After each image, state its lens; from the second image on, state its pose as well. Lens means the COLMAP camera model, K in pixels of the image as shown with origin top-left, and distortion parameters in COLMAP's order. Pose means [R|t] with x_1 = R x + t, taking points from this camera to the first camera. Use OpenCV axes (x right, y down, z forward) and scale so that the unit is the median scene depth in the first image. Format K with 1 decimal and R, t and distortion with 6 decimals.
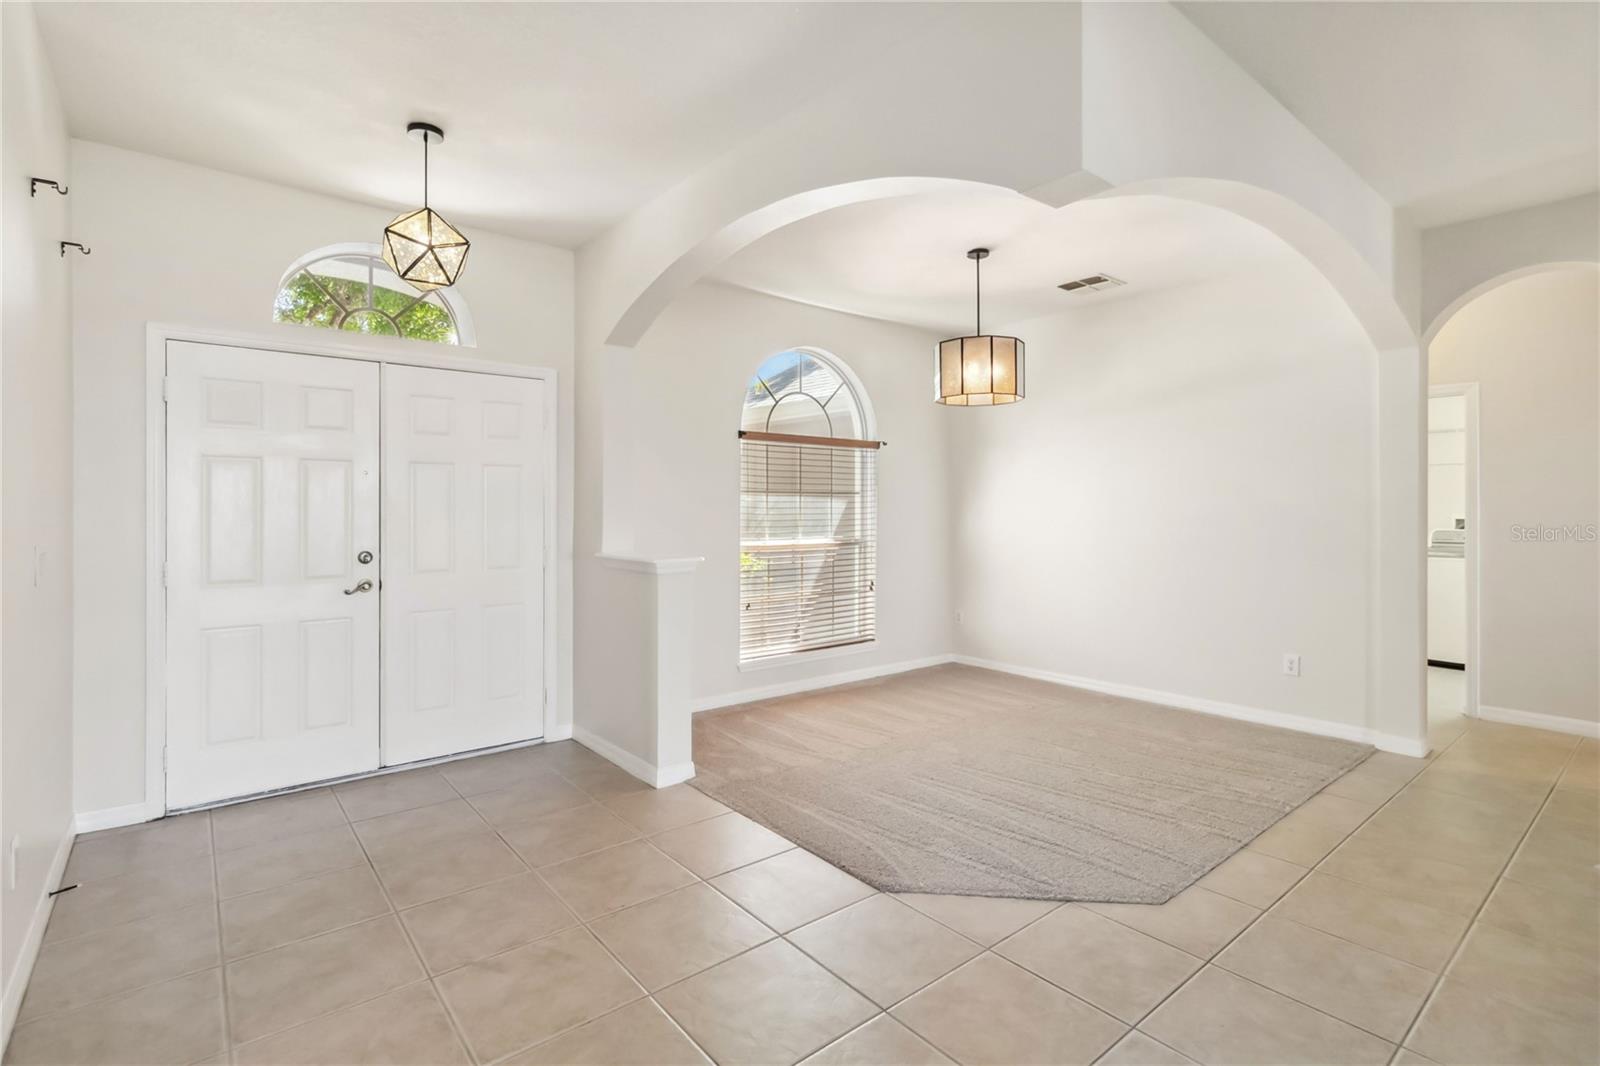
lens RADIAL K [[762.7, 0, 776.5], [0, 762.7, 544.6], [0, 0, 1]] dist [0.000791, 0.000113]
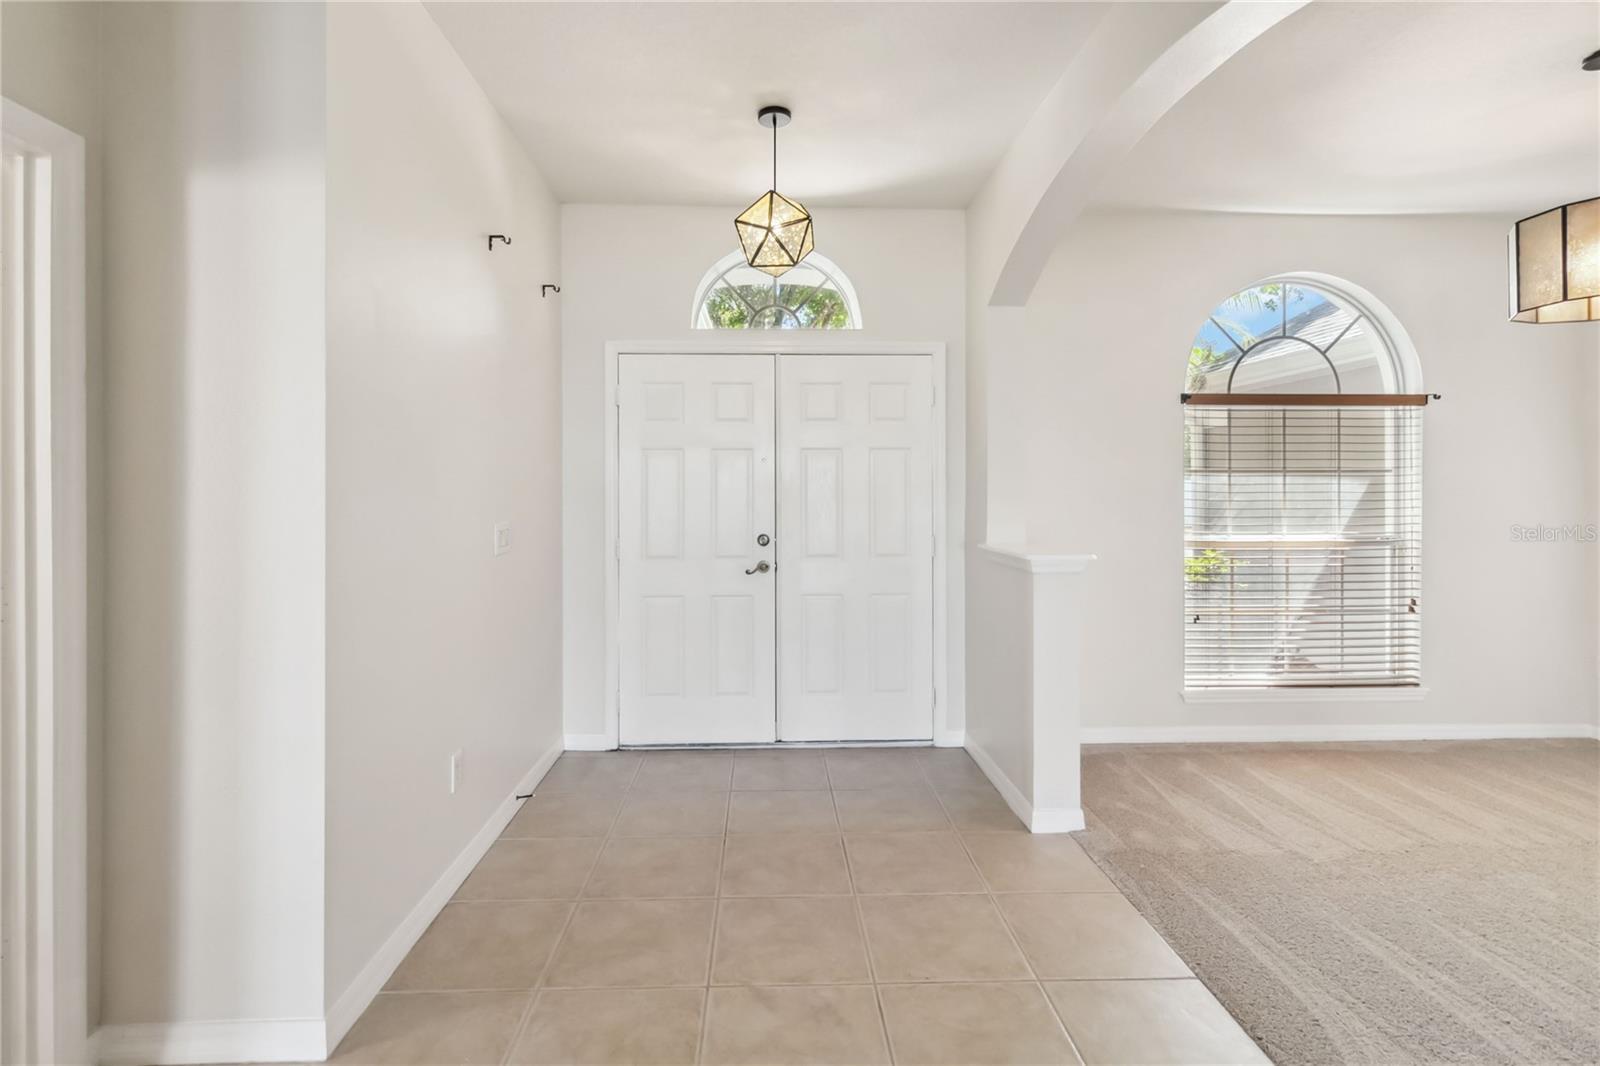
lens RADIAL K [[753.4, 0, 798.4], [0, 753.4, 511.4], [0, 0, 1]] dist [0.001797, -0.000071]
pose [[0.805626, 0.013017, -0.592281, 0.097792], [-0.026625, 0.999544, -0.014247, -0.007536], [0.591825, 0.027247, 0.805605, 0.152770]]
